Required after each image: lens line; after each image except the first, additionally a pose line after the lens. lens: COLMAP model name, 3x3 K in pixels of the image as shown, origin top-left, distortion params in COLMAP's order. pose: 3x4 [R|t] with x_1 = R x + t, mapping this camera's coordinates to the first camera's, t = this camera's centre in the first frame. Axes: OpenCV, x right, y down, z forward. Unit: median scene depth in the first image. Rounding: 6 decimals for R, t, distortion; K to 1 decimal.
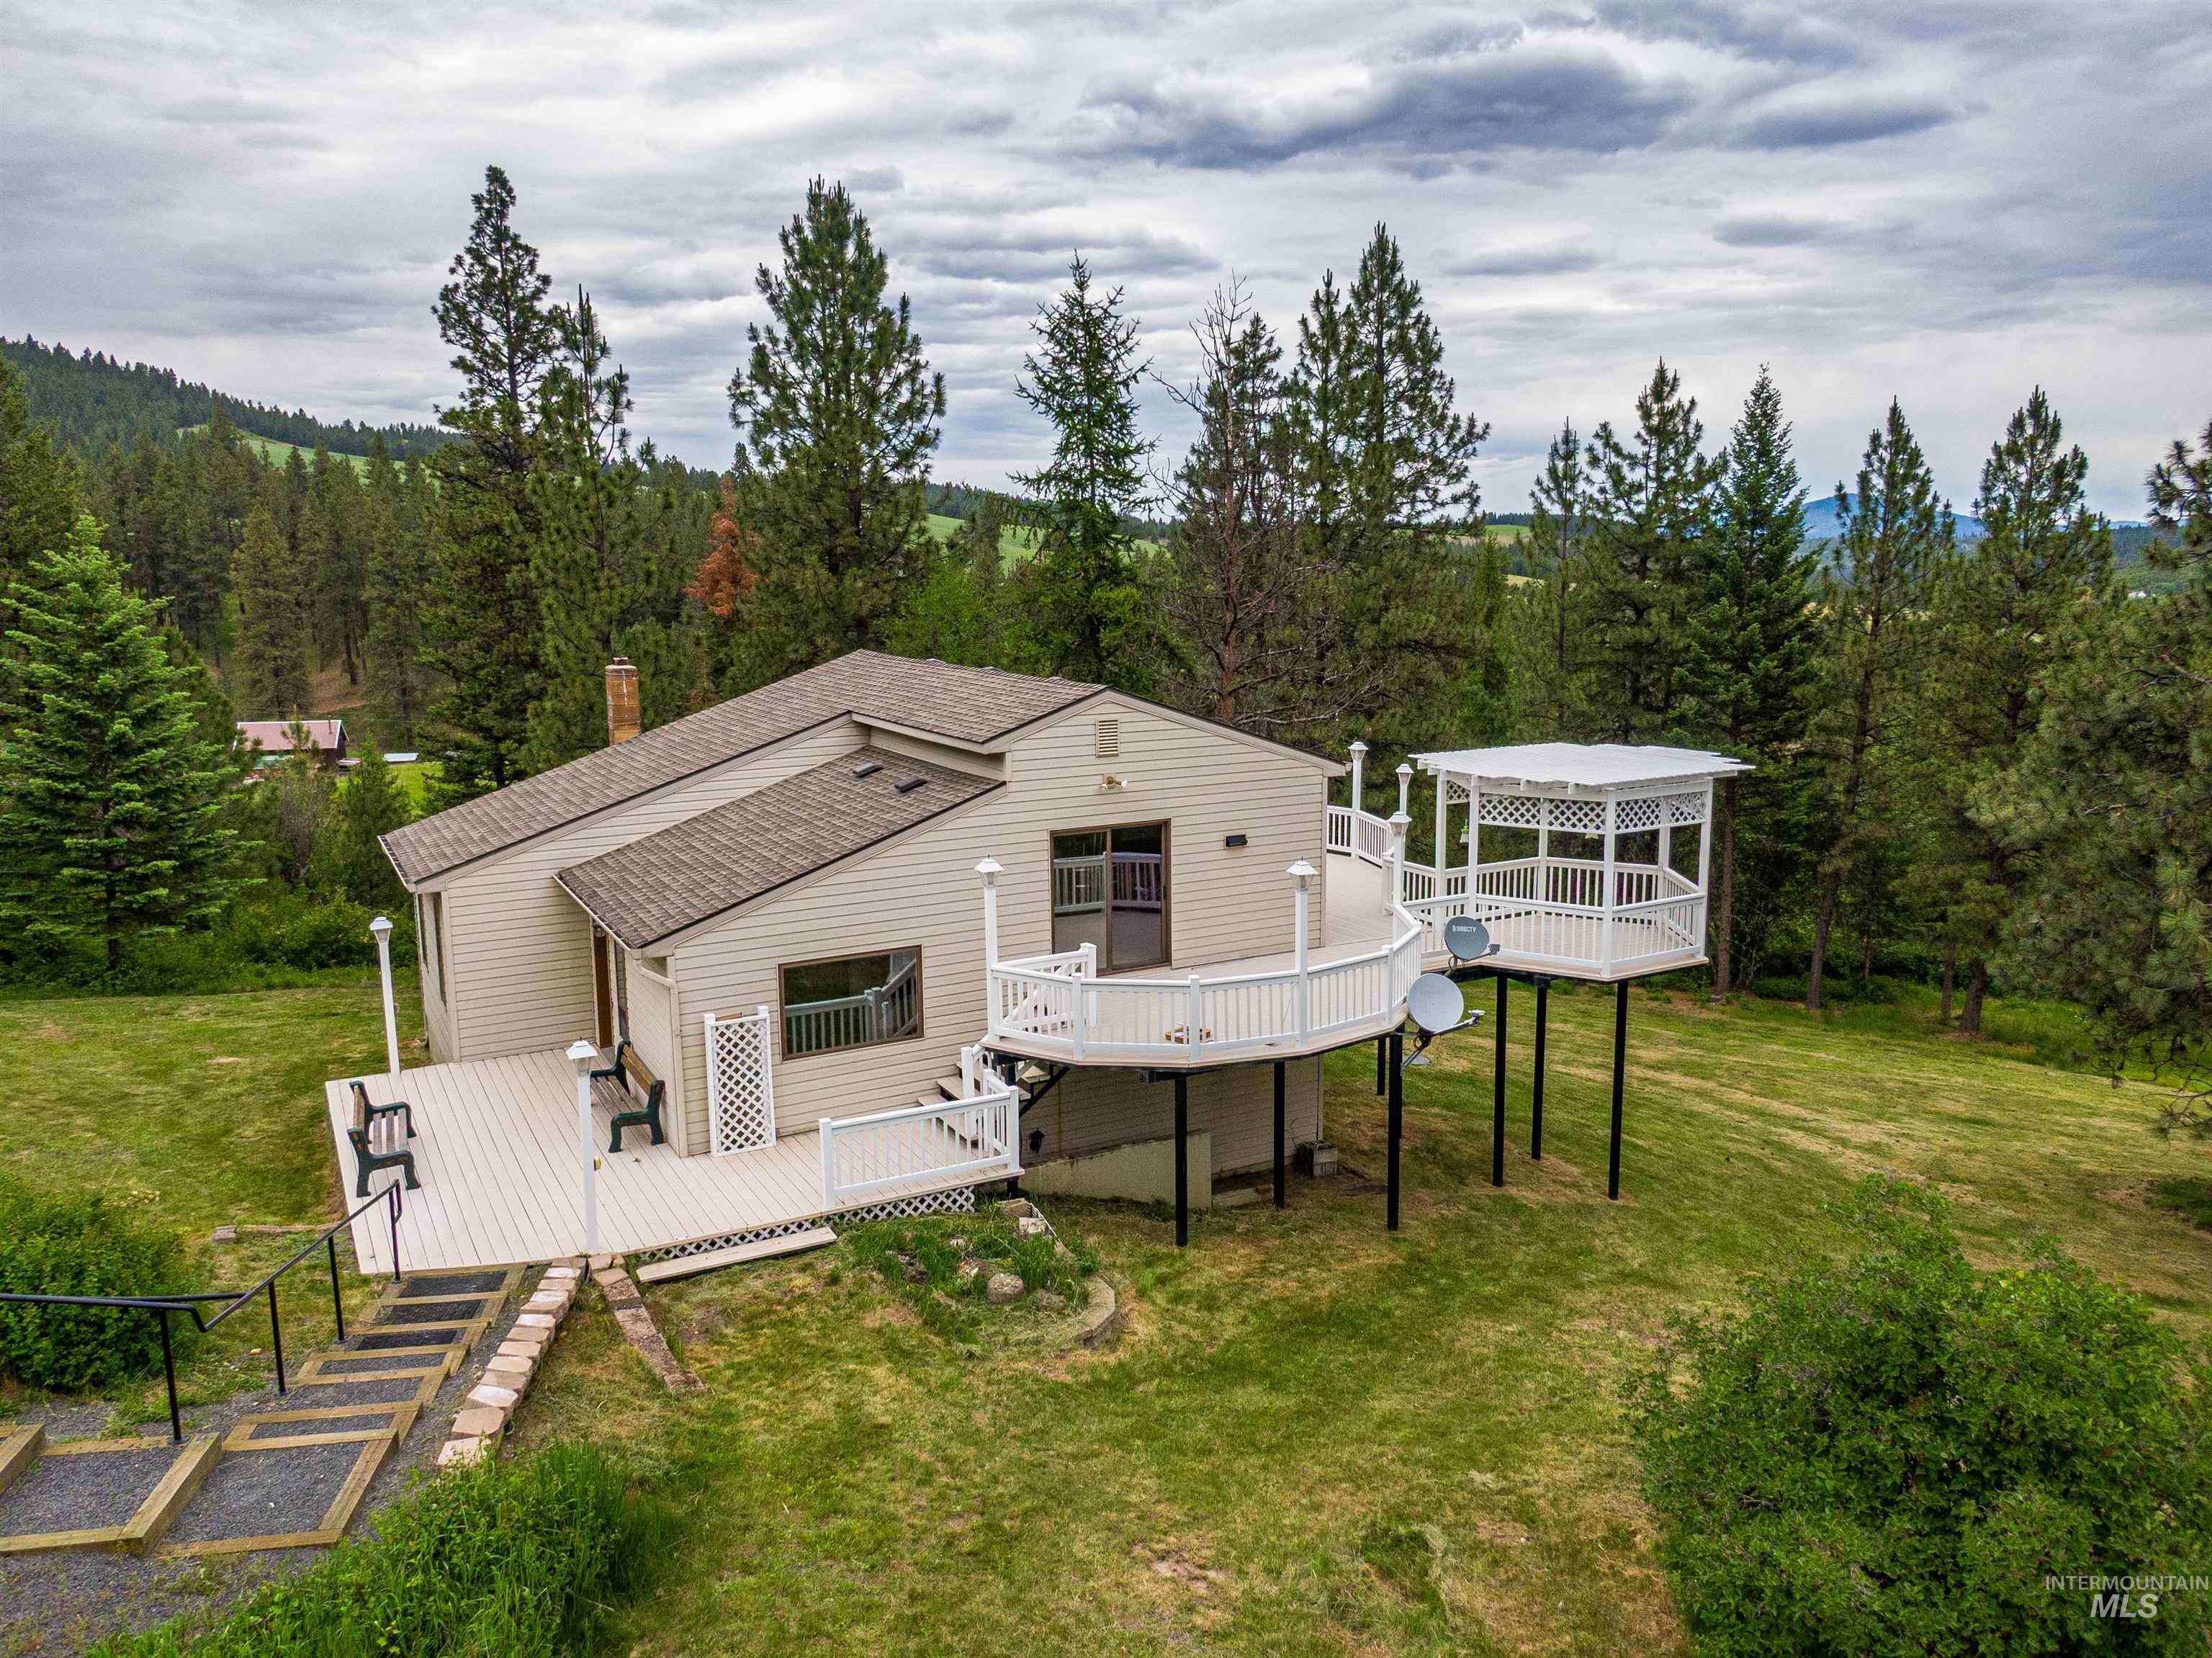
lens RADIAL K [[1563.9, 0, 1106.0], [0, 1563.9, 829.0], [0, 0, 1]] dist [0.047545, -0.076800]
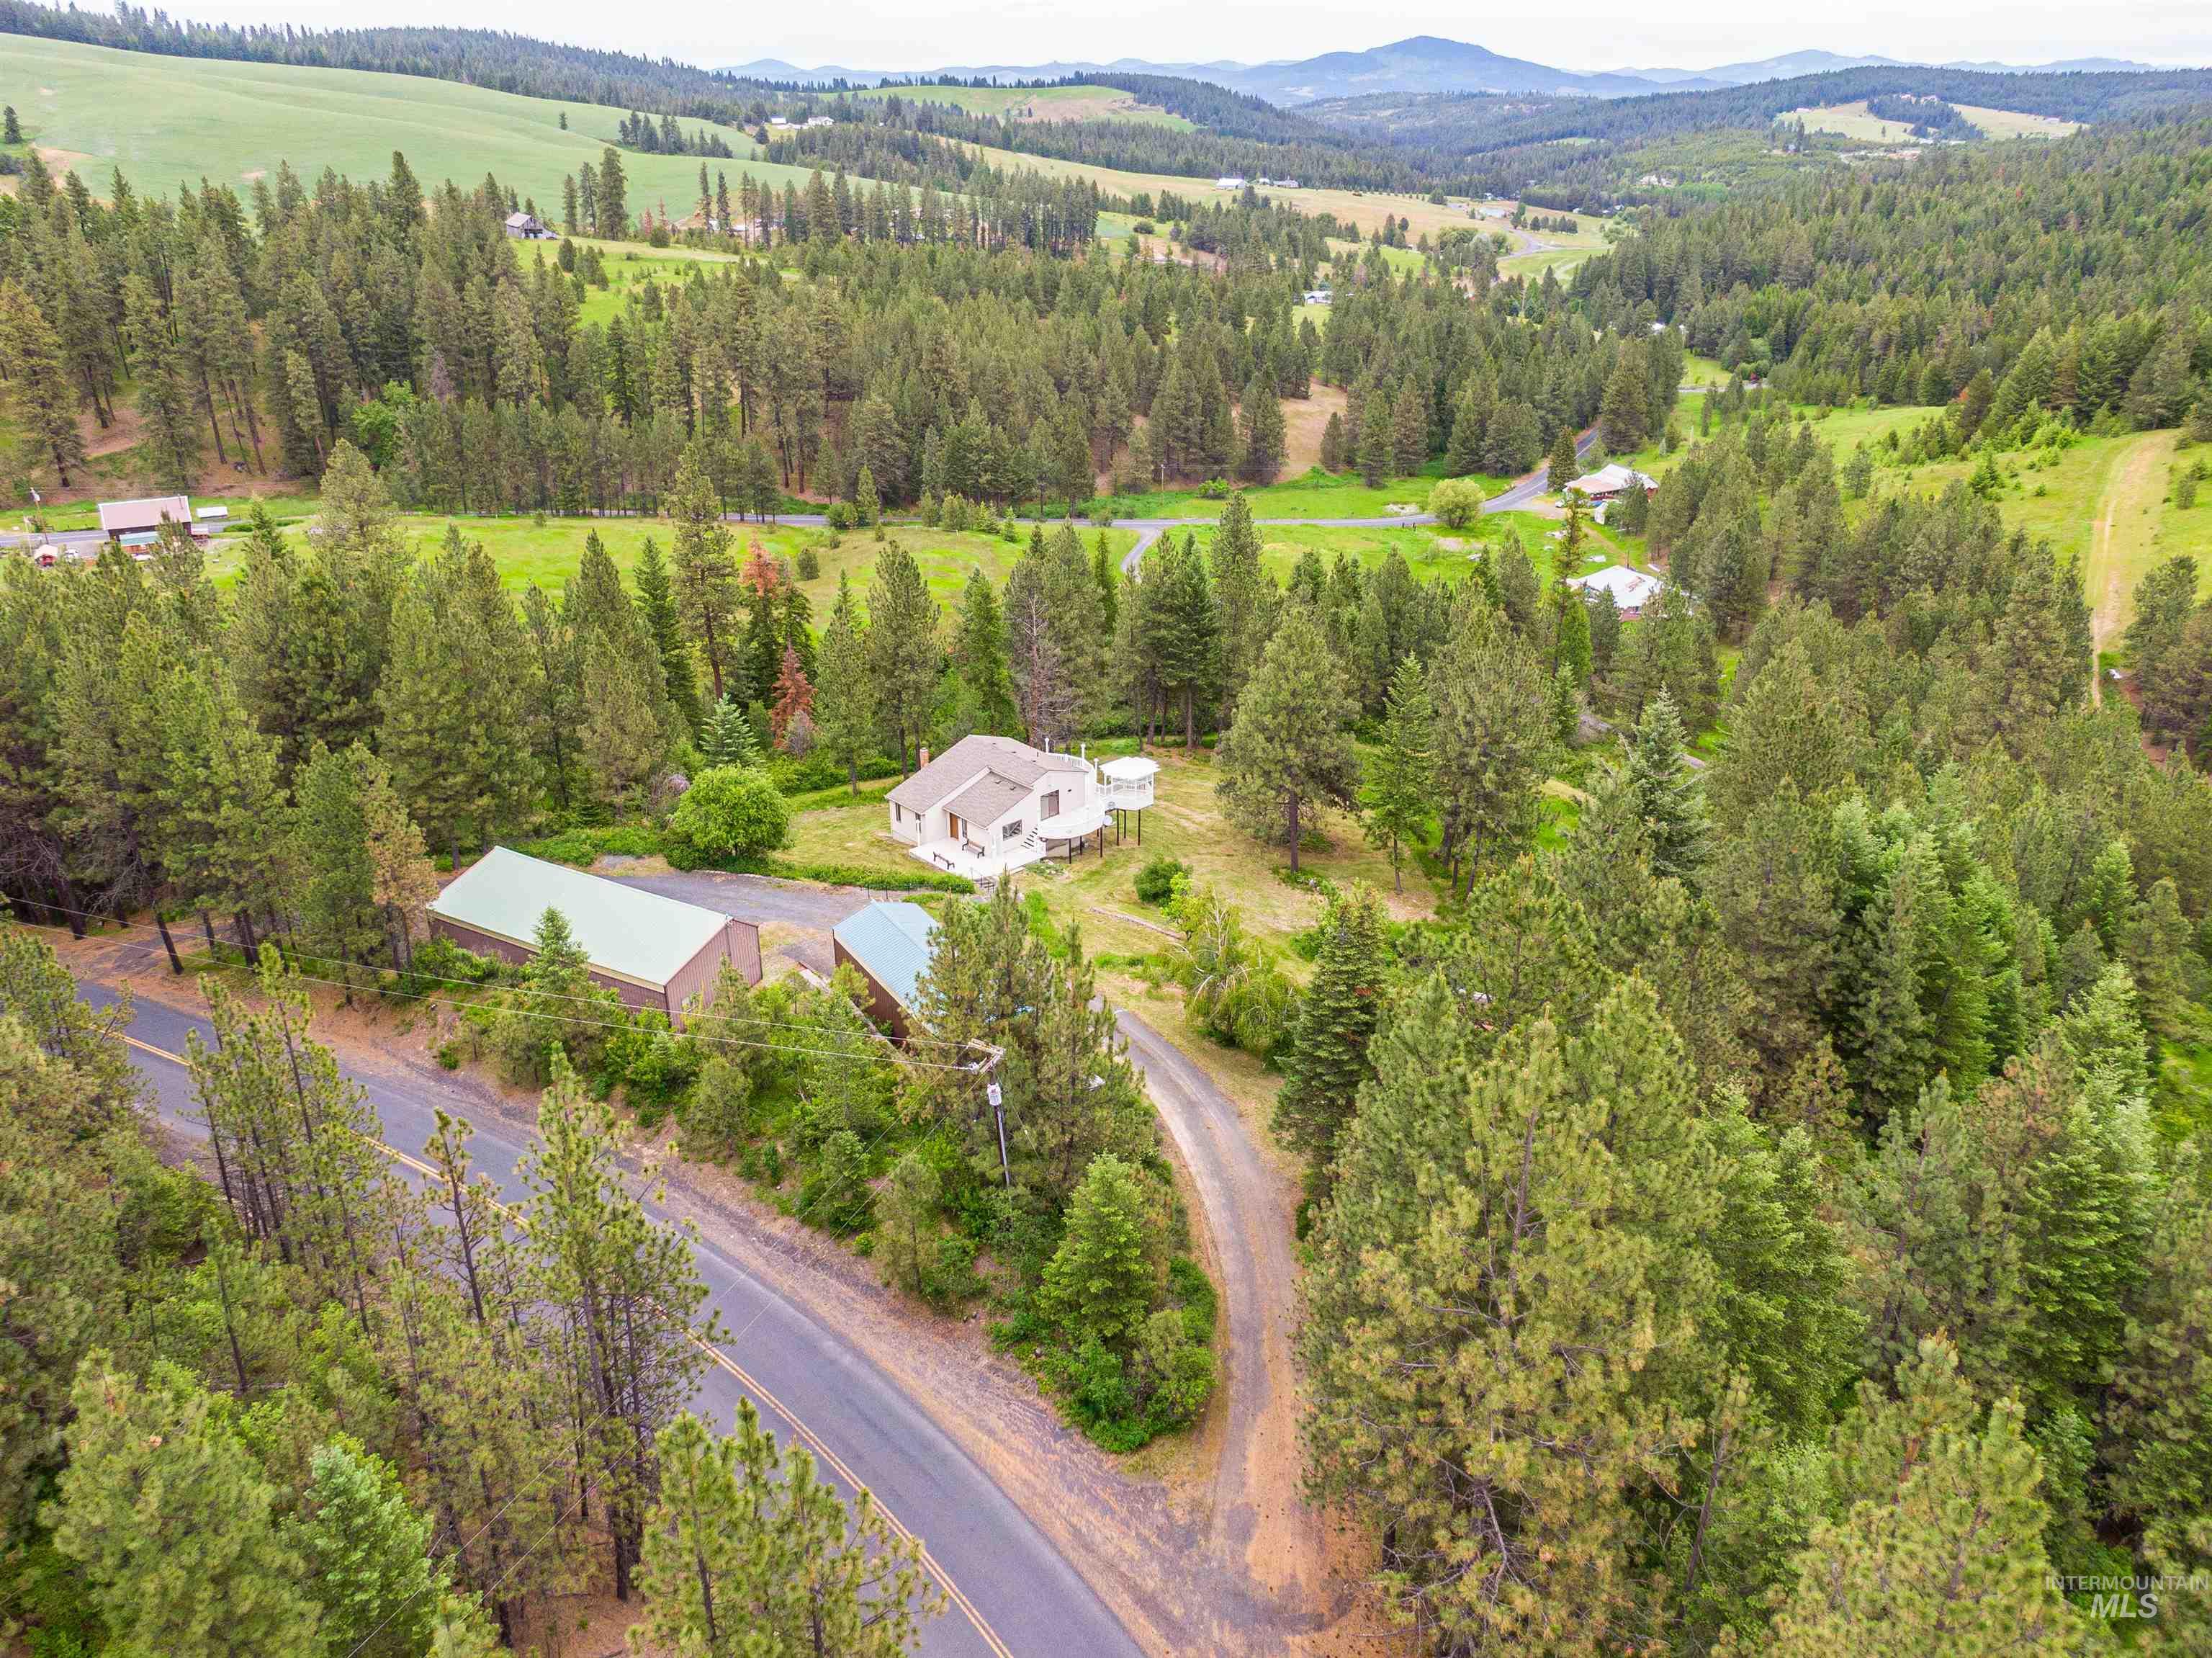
lens RADIAL K [[1563.9, 0, 1106.0], [0, 1563.9, 829.0], [0, 0, 1]] dist [0.047545, -0.076800]
pose [[0.967775, -0.096145, 0.232738, -0.688782], [0.031072, 0.962773, 0.268519, -0.848043], [-0.249891, -0.252634, 0.934735, -2.661862]]
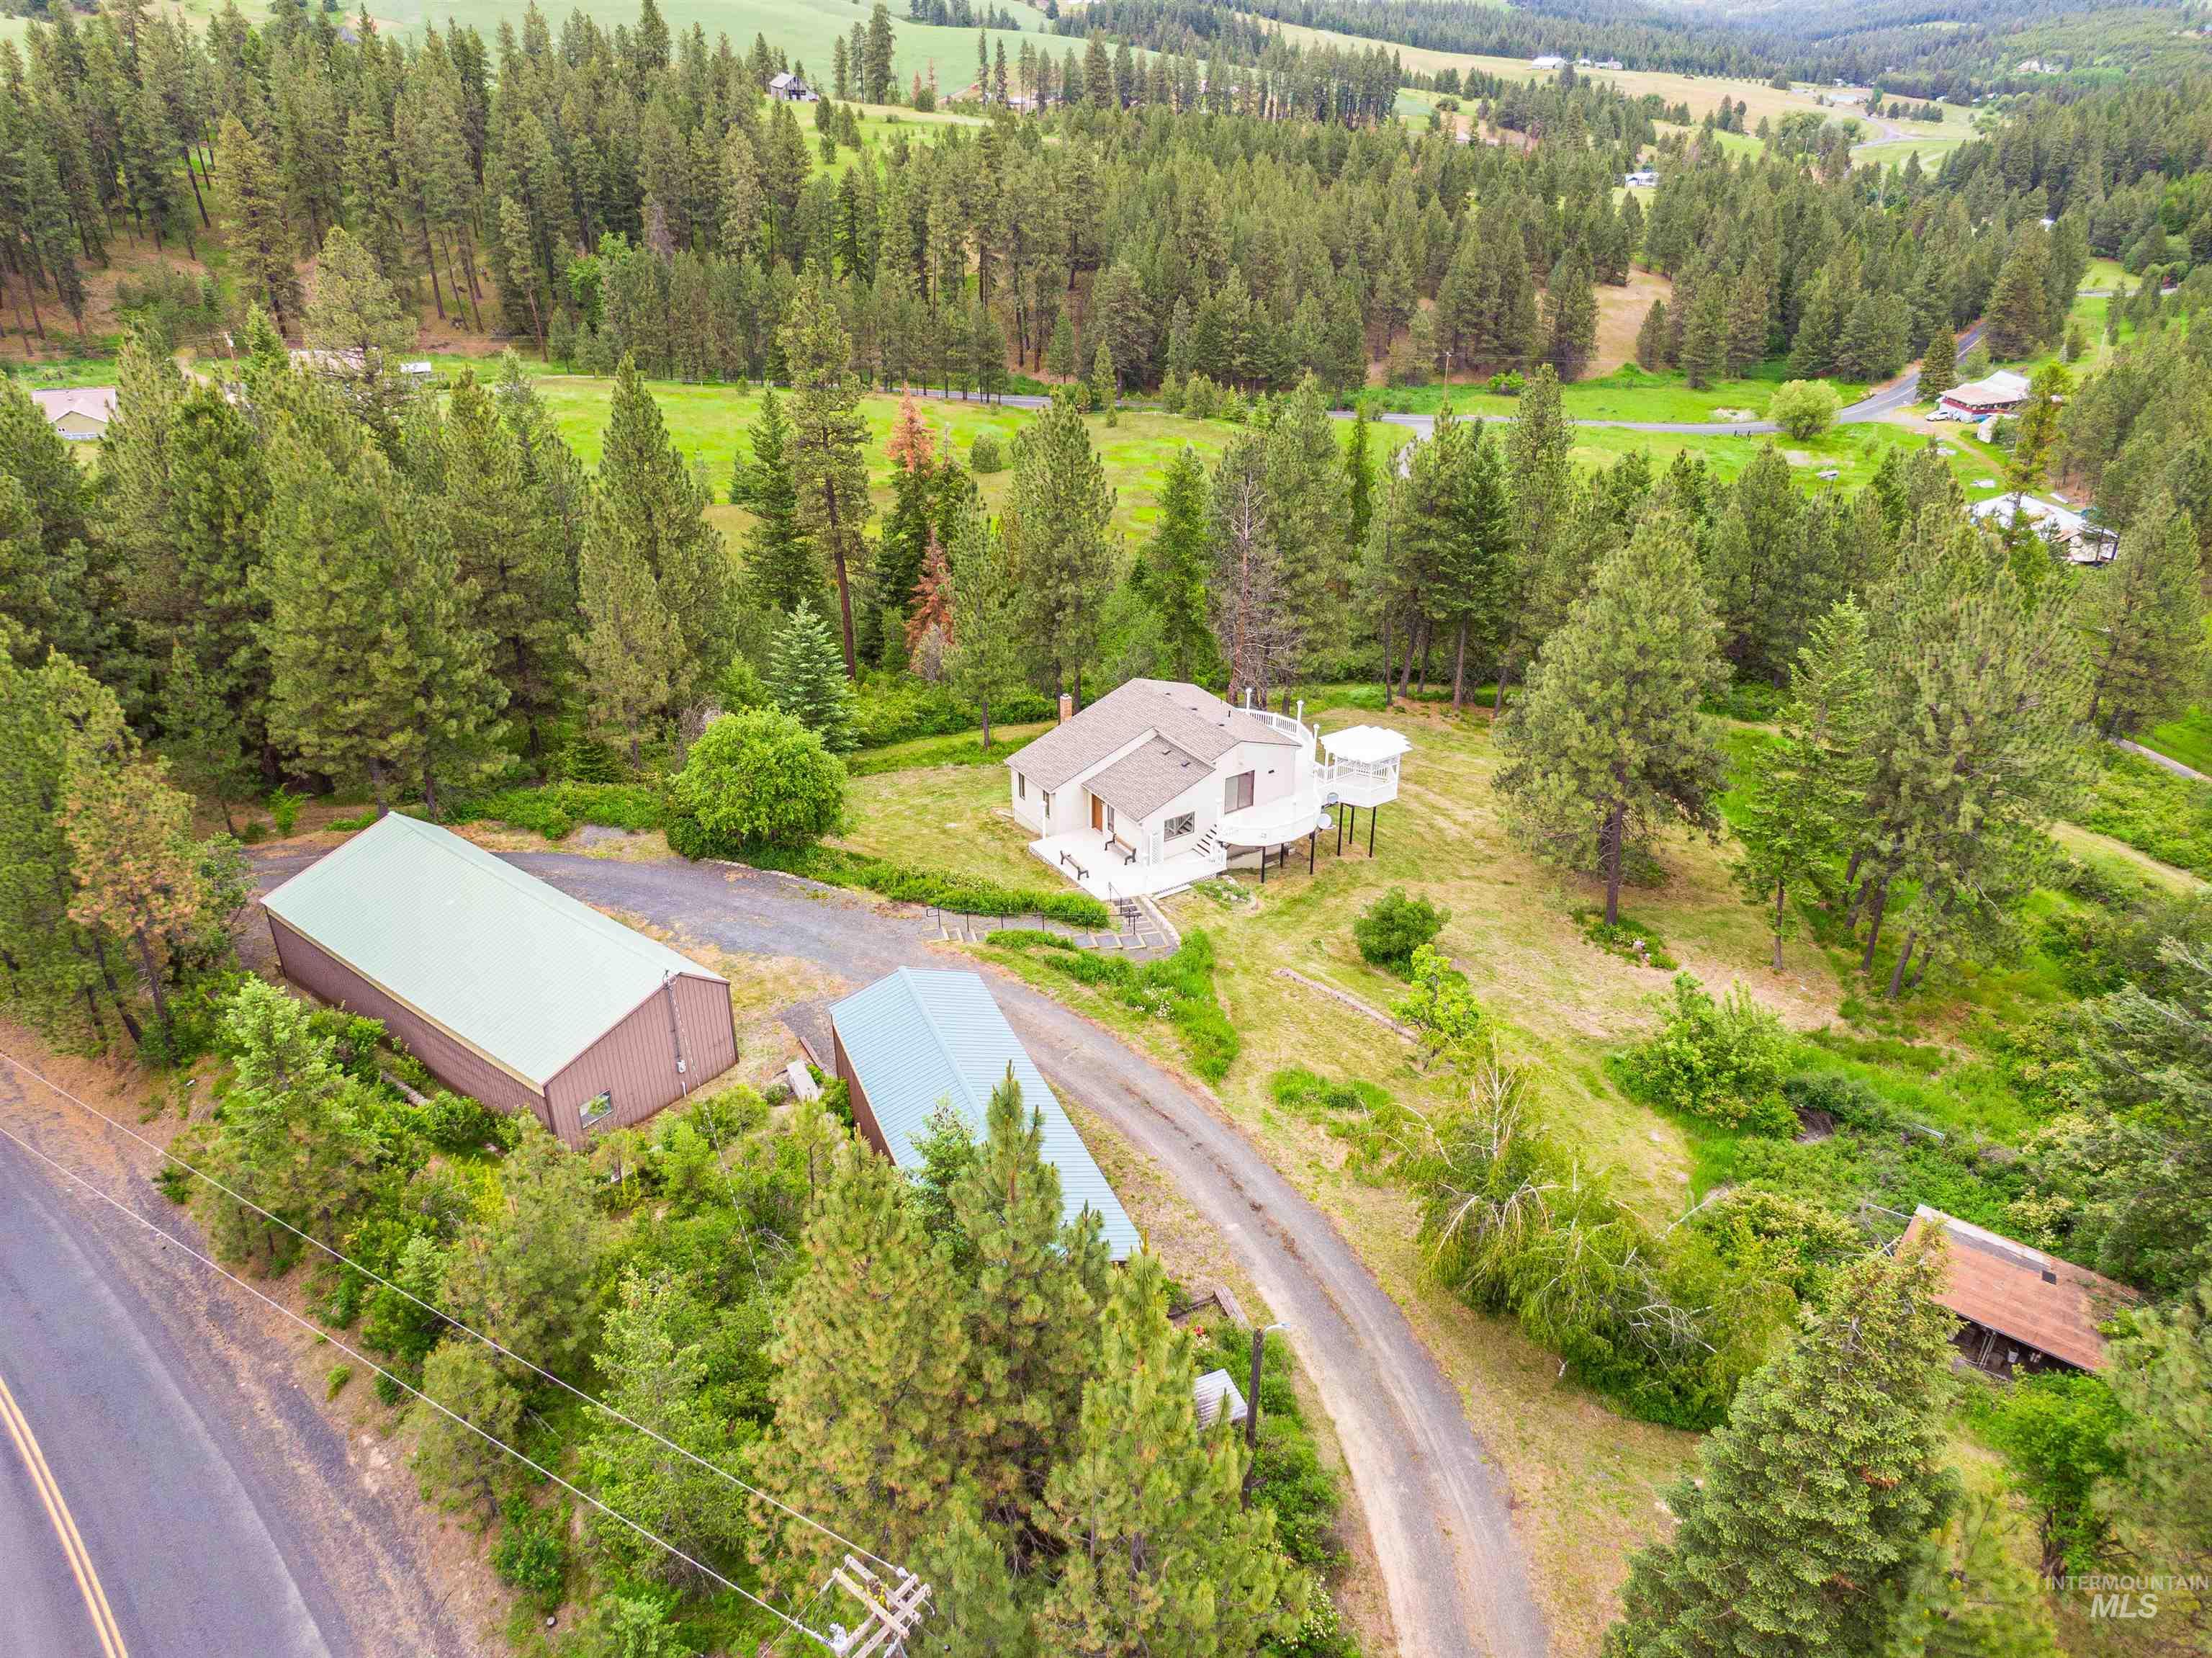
lens RADIAL K [[1563.9, 0, 1106.0], [0, 1563.9, 829.0], [0, 0, 1]] dist [0.047545, -0.076800]
pose [[0.996657, -0.031992, 0.075172, -0.373573], [0.006292, 0.947463, 0.319804, -0.666886], [-0.081454, -0.318263, 0.944497, -1.581526]]
